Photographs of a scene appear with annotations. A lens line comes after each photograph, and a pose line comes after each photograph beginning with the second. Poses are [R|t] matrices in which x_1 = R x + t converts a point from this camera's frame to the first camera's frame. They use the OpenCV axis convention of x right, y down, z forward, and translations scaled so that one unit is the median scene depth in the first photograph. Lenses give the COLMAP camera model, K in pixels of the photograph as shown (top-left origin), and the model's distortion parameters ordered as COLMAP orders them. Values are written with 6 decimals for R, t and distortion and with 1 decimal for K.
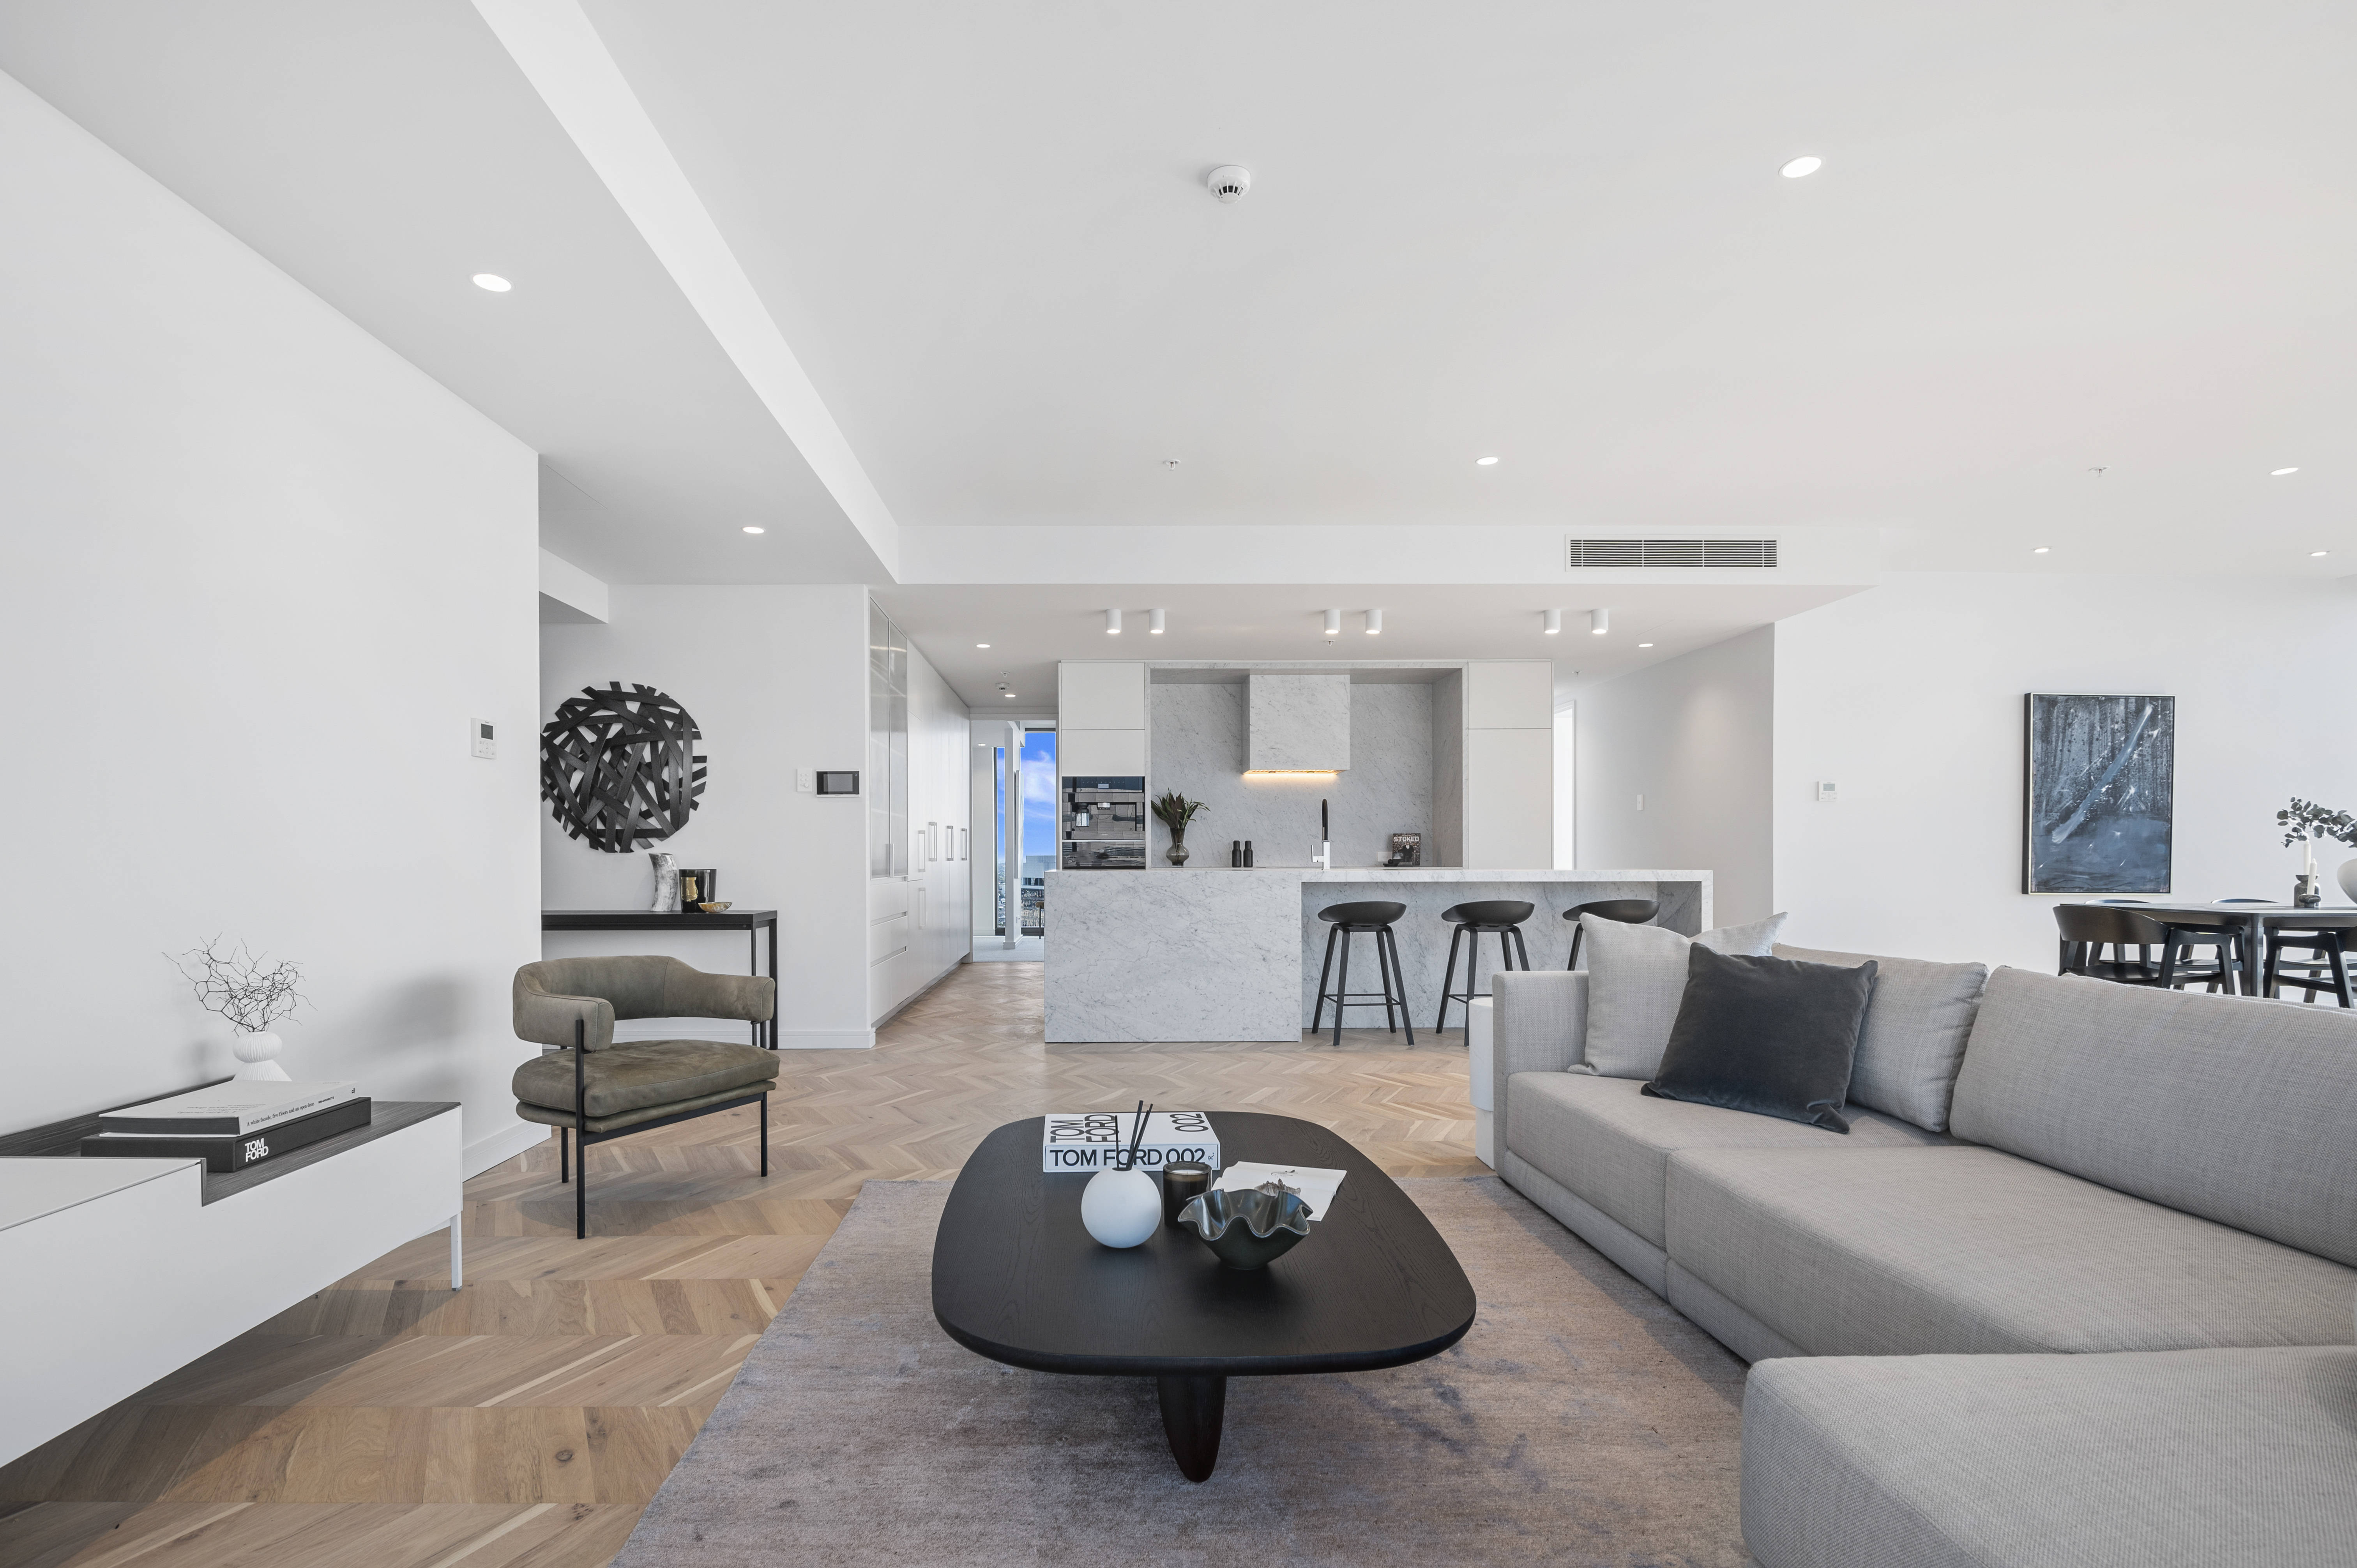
lens RADIAL K [[1136.4, 0, 1107.2], [0, 1136.4, 865.9], [0, 0, 1]] dist [-0.009468, -0.001668]
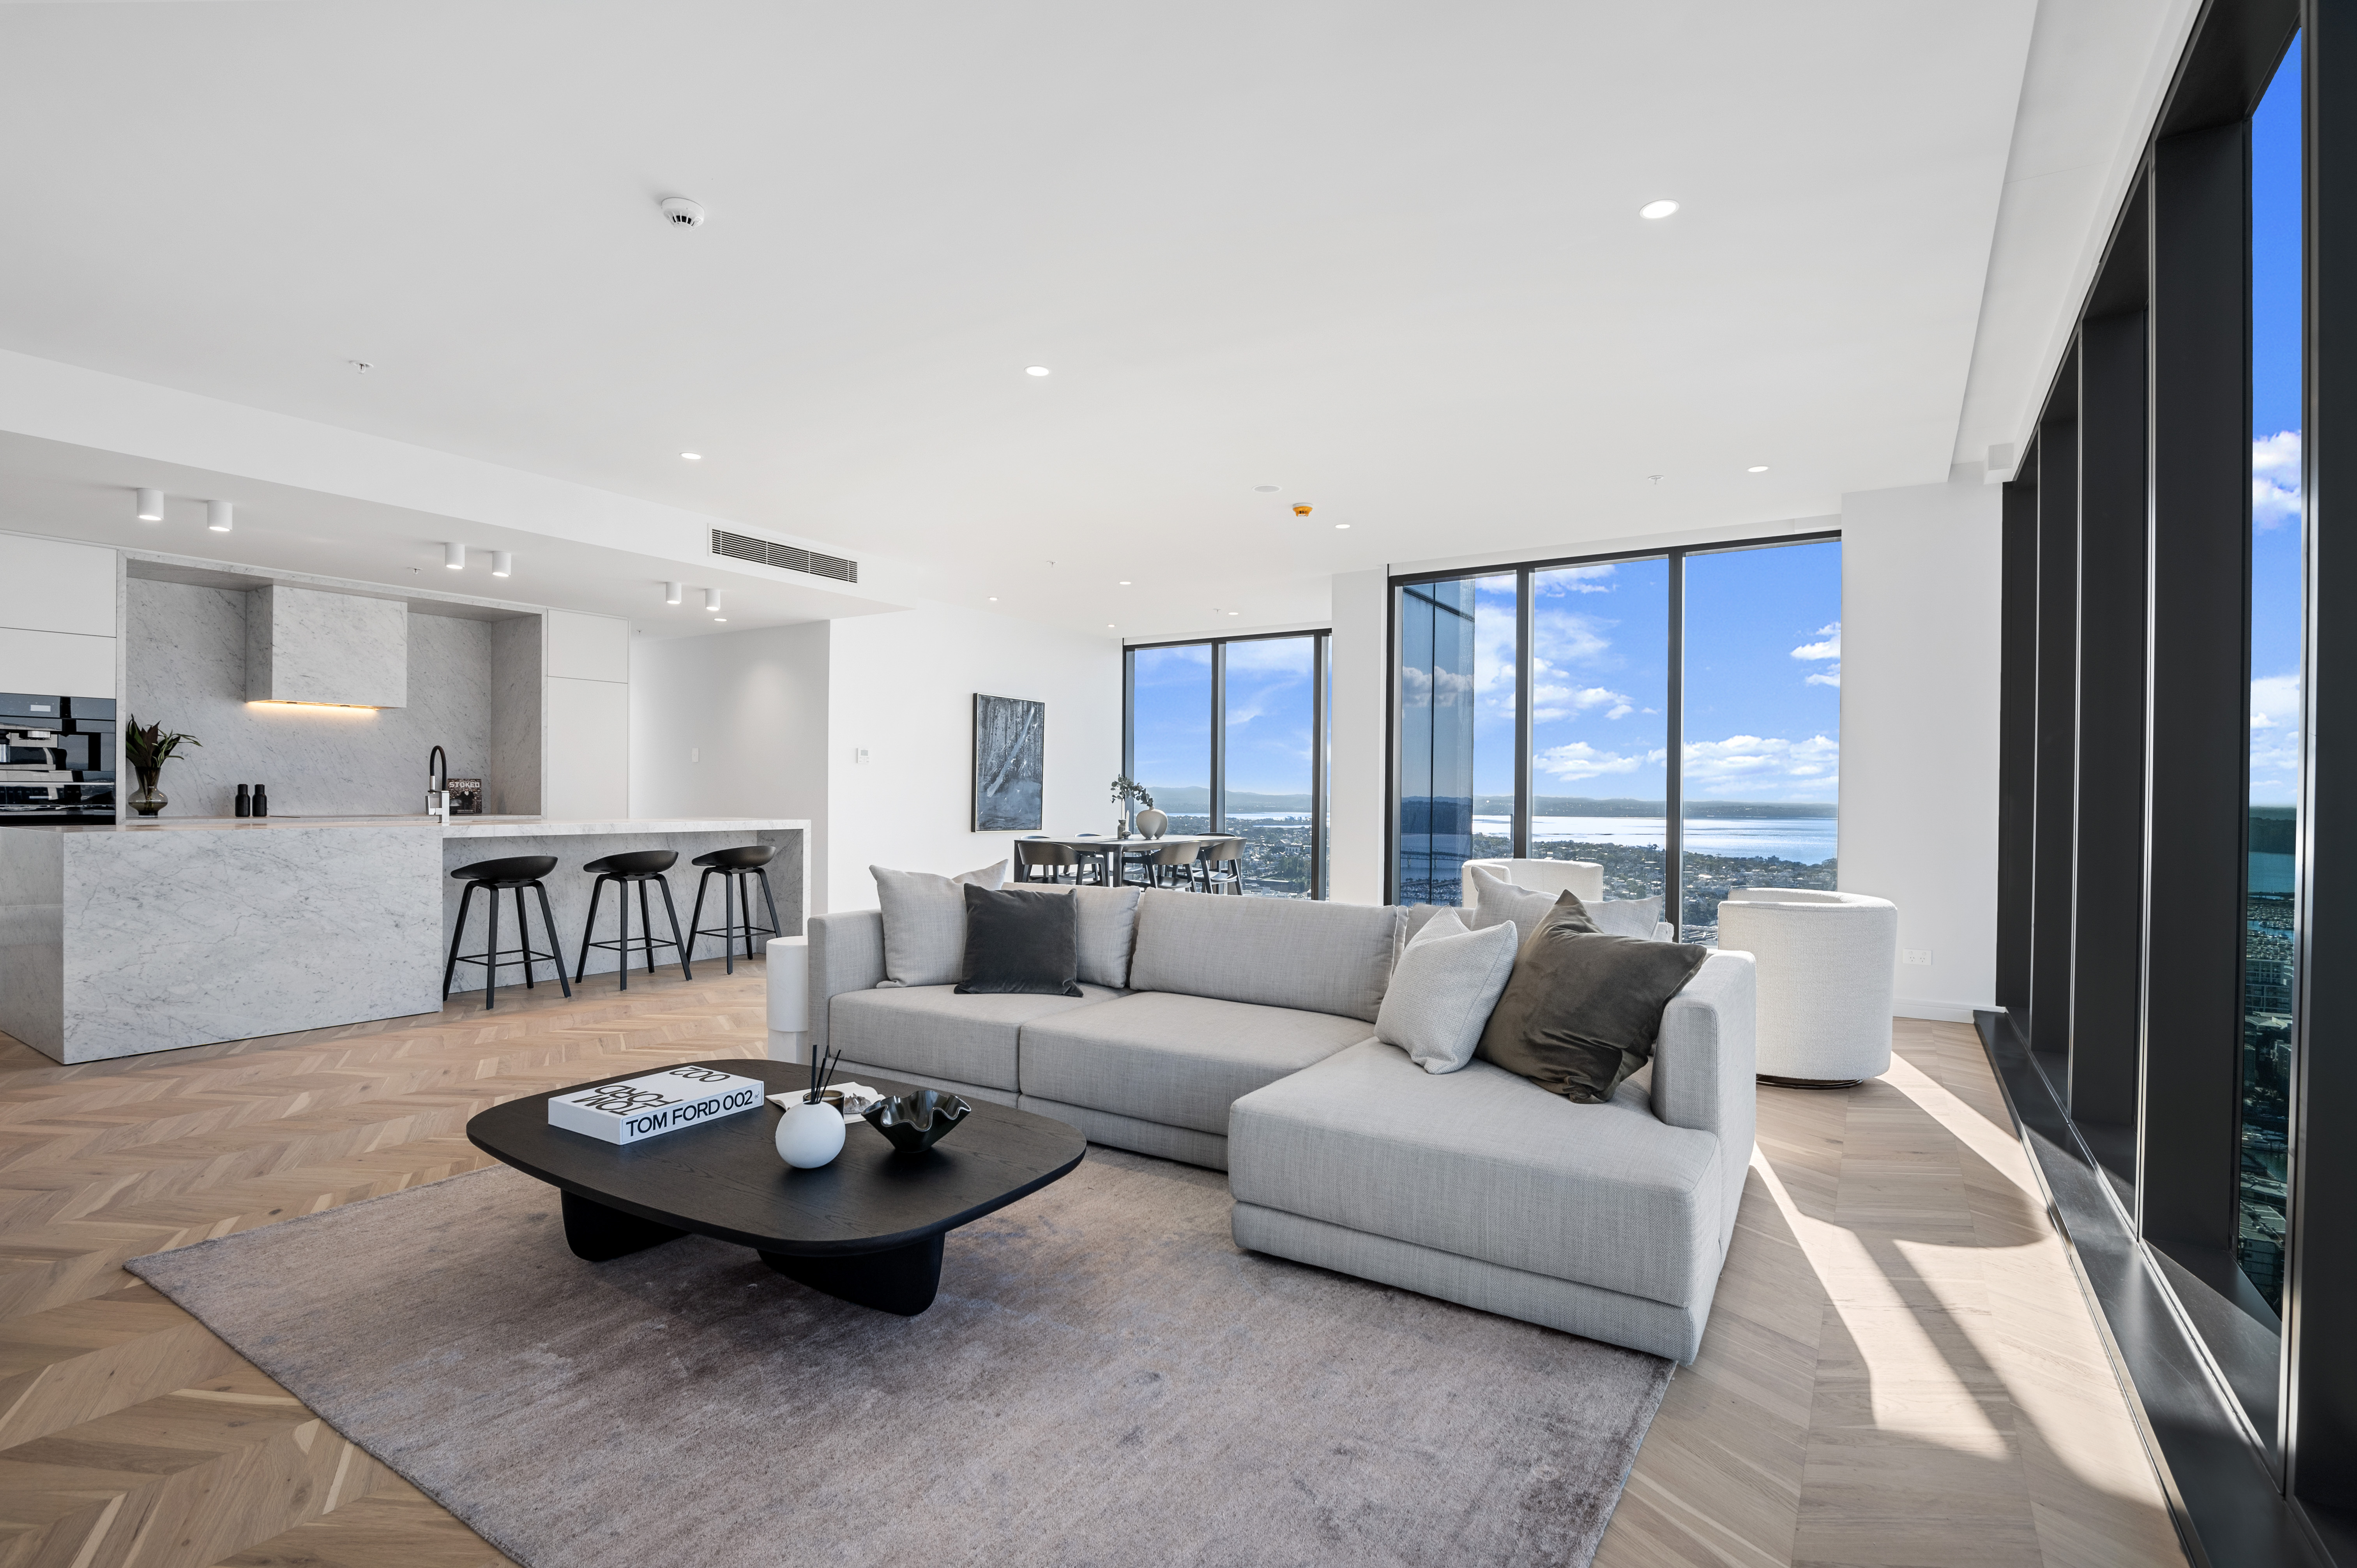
lens RADIAL K [[1104.6, 0, 1177.6], [0, 1104.6, 800.4], [0, 0, 1]] dist [-0.011578, -0.001165]
pose [[0.551177, 0.002198, 0.834385, -0.219213], [-0.004007, 0.999992, 0.000013, -0.016944], [-0.834378, -0.003351, 0.551182, 0.007670]]
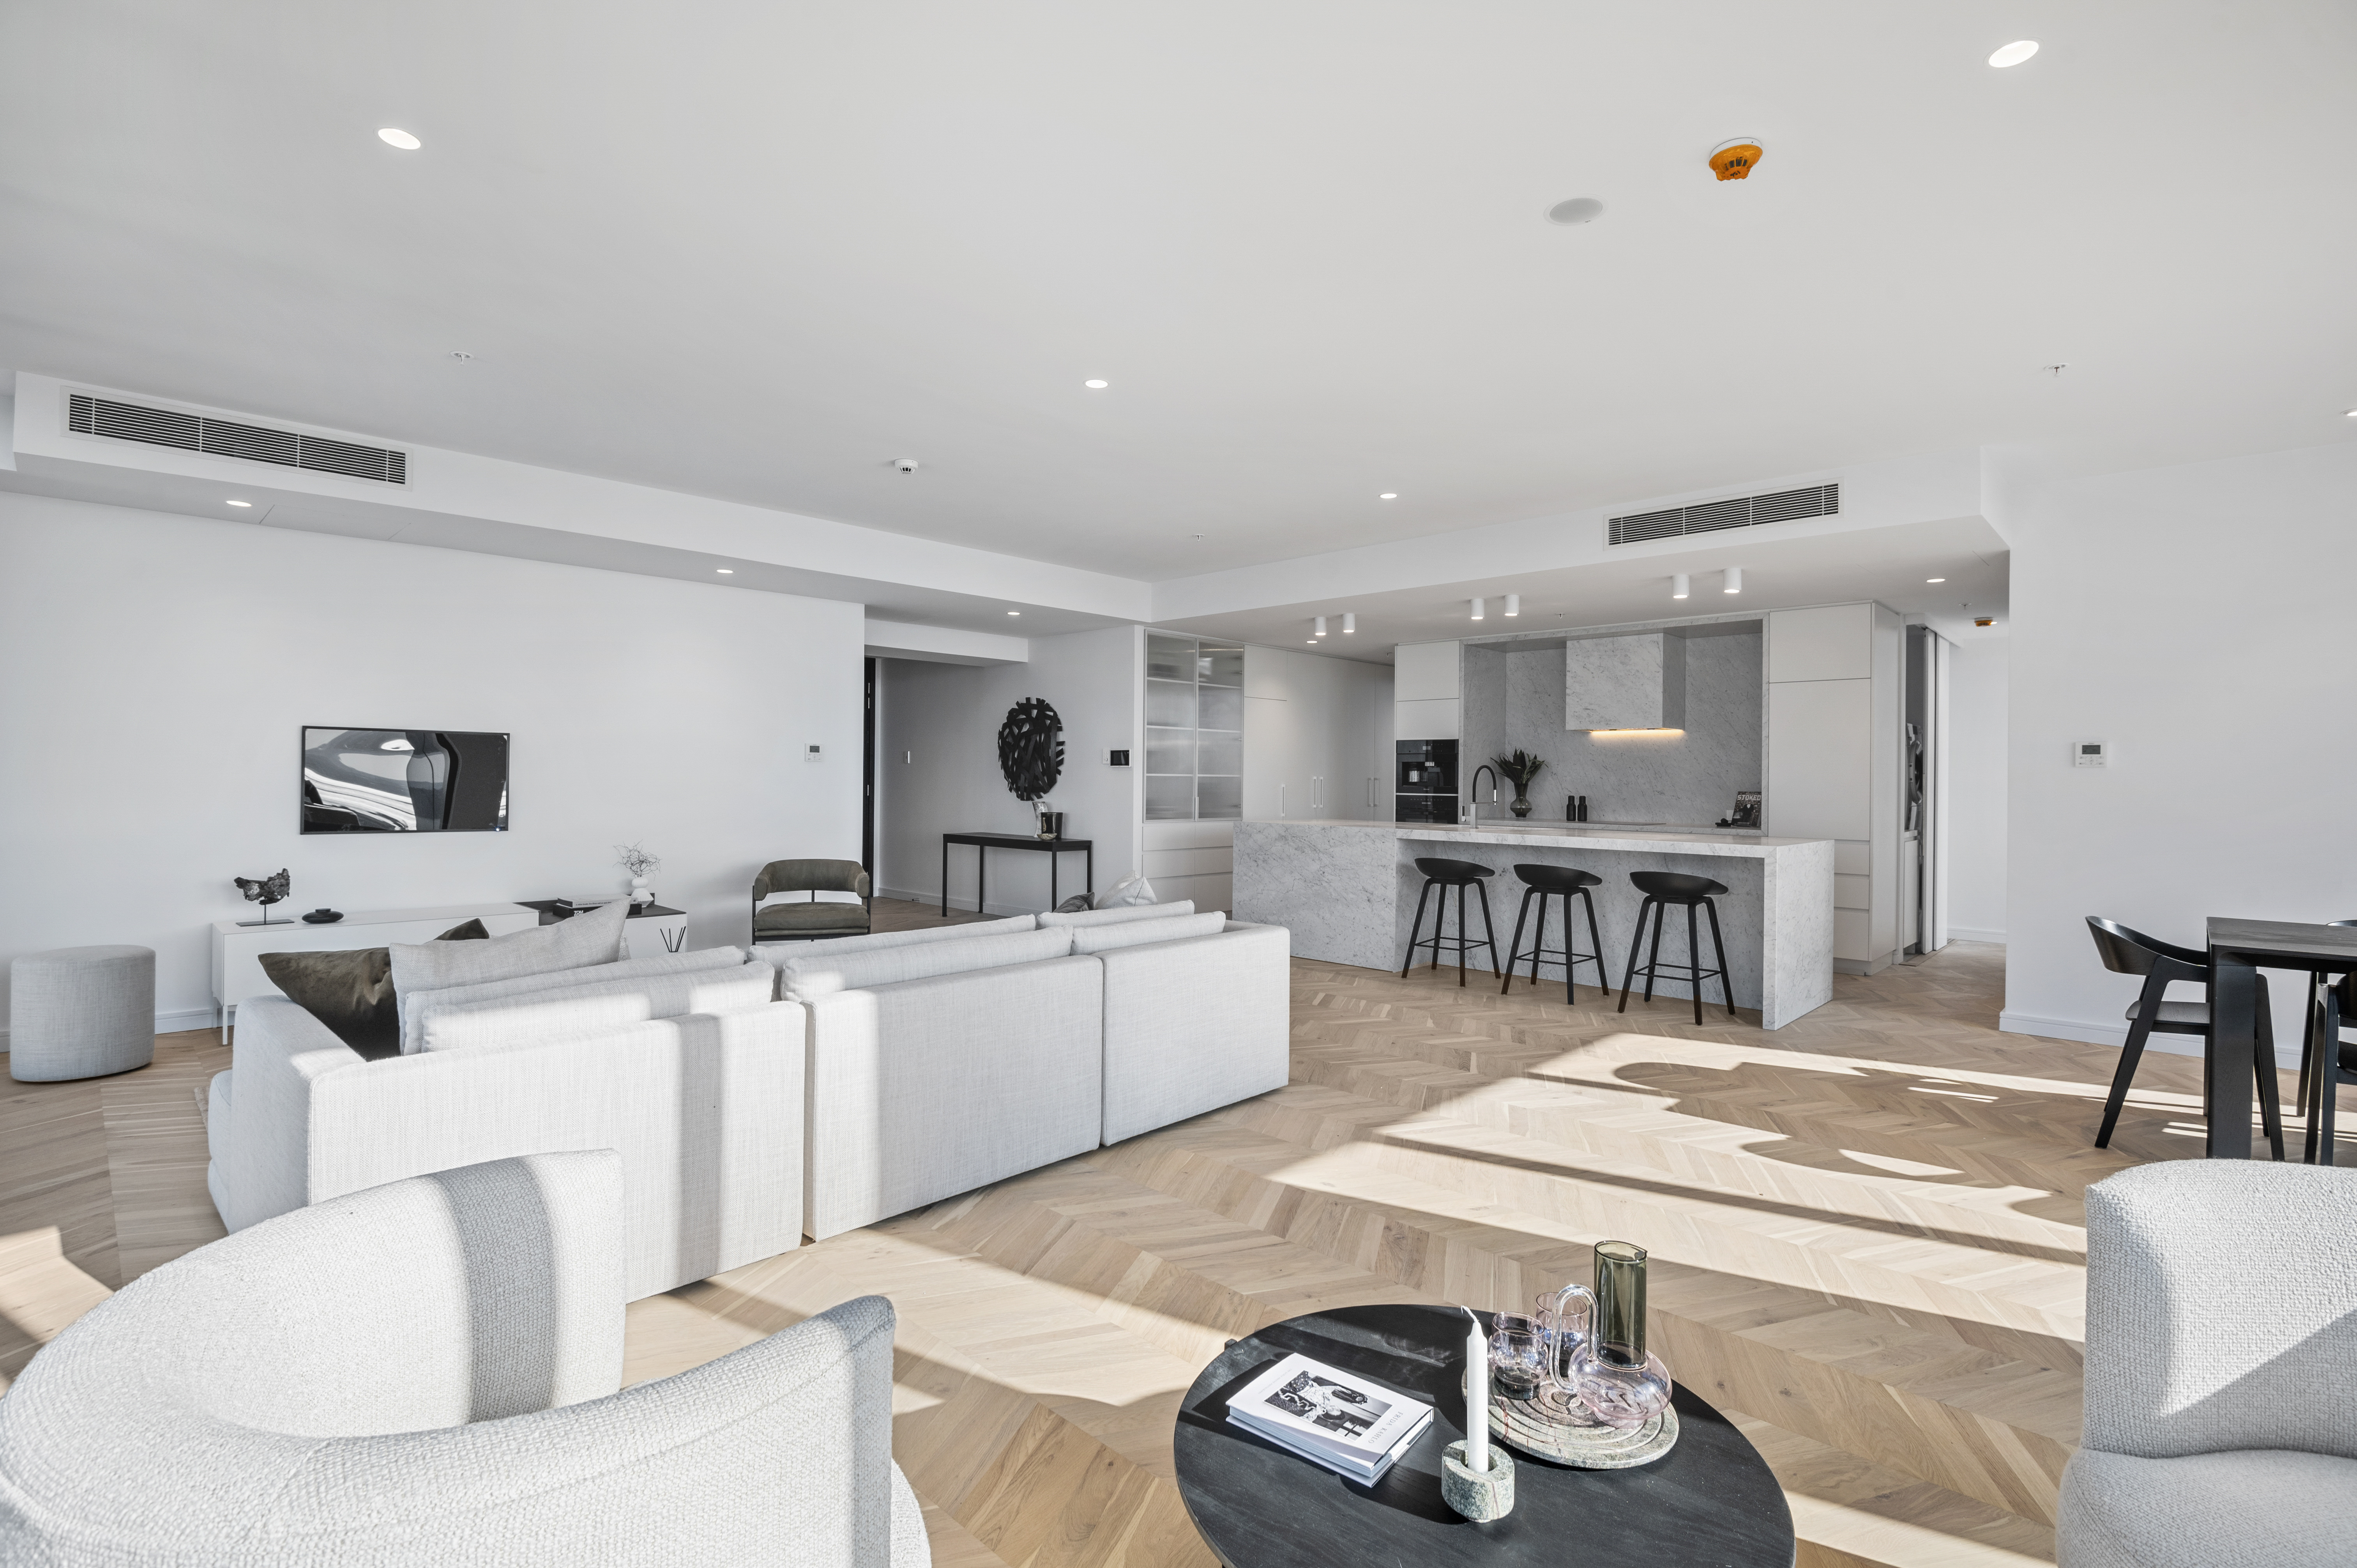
lens RADIAL K [[1097.2, 0, 1176.4], [0, 1097.2, 776.8], [0, 0, 1]] dist [-0.012136, -0.000442]
pose [[0.706840, 0.008909, -0.707317, 0.734893], [-0.017110, 0.999843, -0.004504, -0.037126], [0.707166, 0.015285, 0.706882, 0.018248]]
